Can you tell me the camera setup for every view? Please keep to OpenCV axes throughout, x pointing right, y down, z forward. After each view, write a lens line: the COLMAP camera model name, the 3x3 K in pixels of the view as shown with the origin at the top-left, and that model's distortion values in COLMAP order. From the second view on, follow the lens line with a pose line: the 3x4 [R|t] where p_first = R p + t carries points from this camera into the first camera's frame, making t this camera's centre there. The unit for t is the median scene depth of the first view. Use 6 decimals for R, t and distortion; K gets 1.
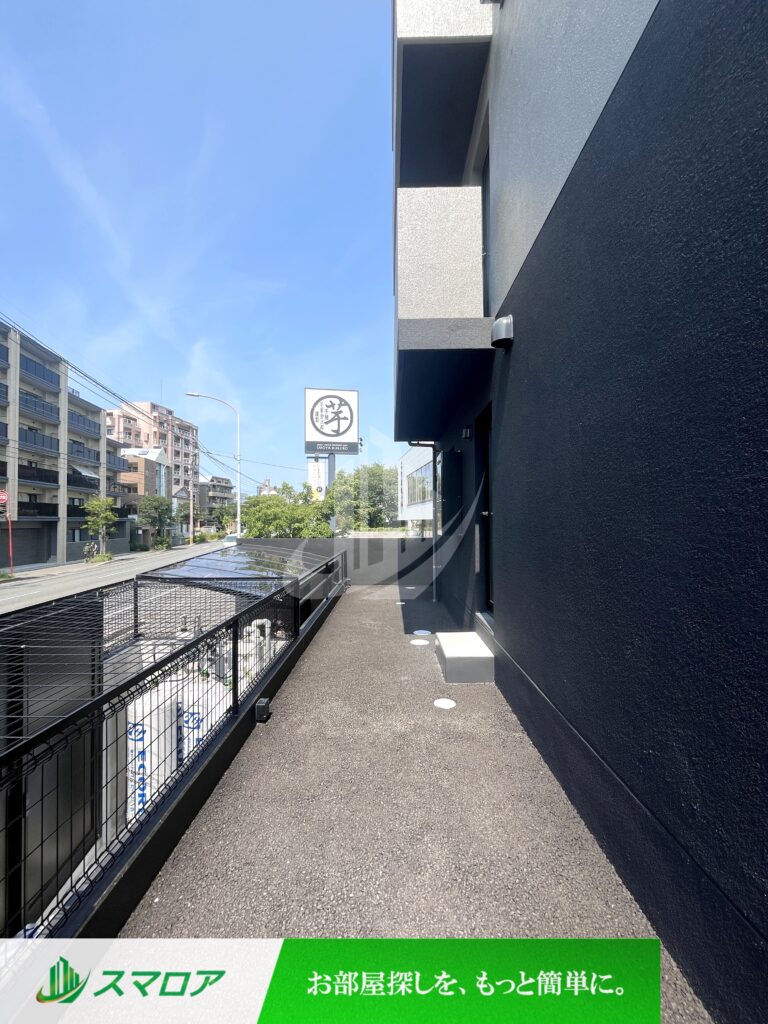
lens RADIAL K [[411.0, 0, 385.3], [0, 411.0, 517.6], [0, 0, 1]] dist [-0.000083, 0.000000]
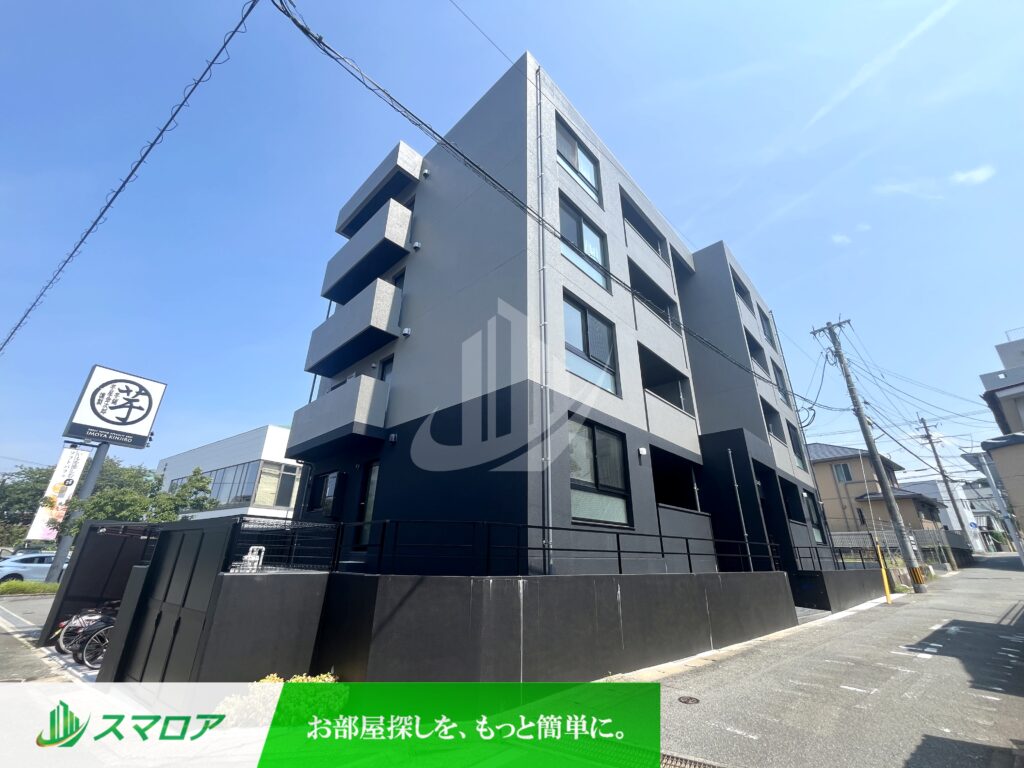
lens RADIAL K [[414.0, 0, 509.8], [0, 414.0, 385.4], [0, 0, 1]] dist [-0.001834, 0.000605]
pose [[0.684343, 0.293497, 0.667483, -0.164762], [-0.027317, 0.925091, -0.378762, 0.039923], [-0.728648, 0.240970, 0.641097, -0.211778]]
